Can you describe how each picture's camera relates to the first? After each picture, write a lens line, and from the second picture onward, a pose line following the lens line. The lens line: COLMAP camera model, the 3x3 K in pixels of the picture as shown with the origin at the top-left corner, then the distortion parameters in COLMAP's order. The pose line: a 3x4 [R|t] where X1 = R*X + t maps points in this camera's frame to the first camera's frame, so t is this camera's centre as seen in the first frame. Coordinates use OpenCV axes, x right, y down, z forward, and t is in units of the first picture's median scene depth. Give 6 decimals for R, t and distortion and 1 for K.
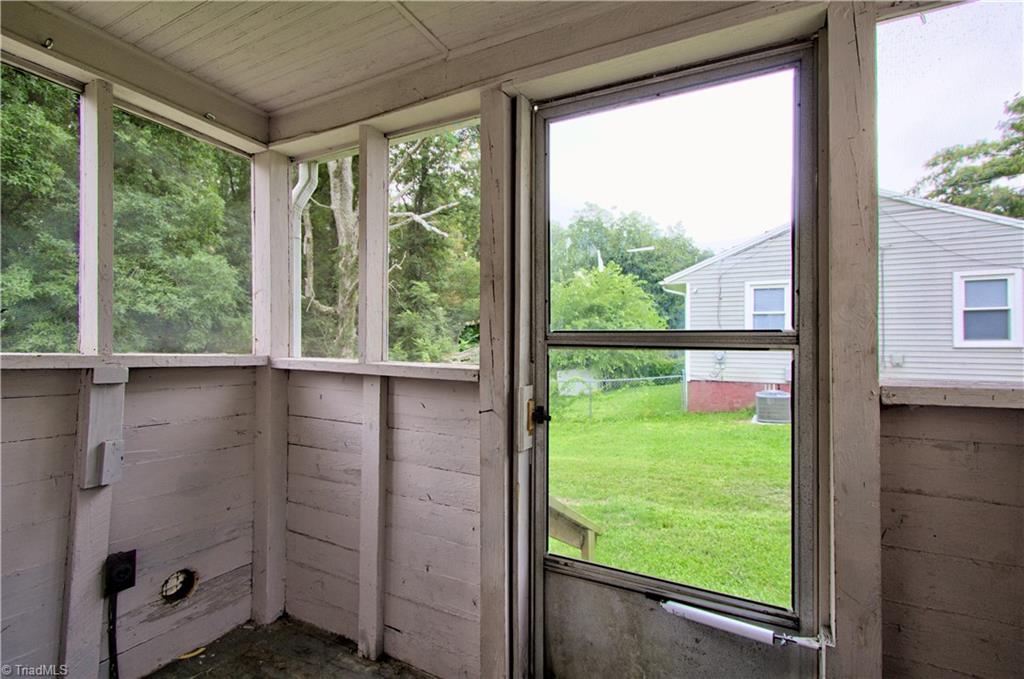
lens RADIAL K [[463.0, 0, 518.7], [0, 463.0, 332.0], [0, 0, 1]] dist [0.003590, 0.002279]
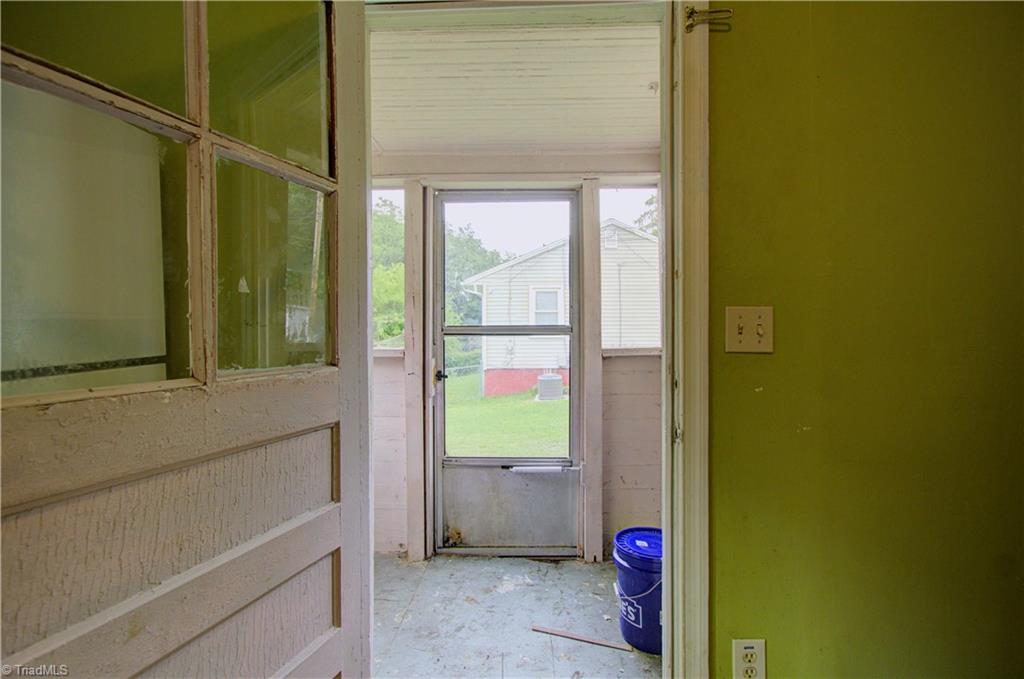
lens RADIAL K [[463.0, 0, 510.7], [0, 463.0, 334.1], [0, 0, 1]] dist [0.003590, 0.002279]
pose [[0.911567, -0.010001, 0.411030, -0.413915], [0.004406, 0.999884, 0.014557, 0.004434], [-0.411128, -0.011459, 0.911505, -0.646536]]
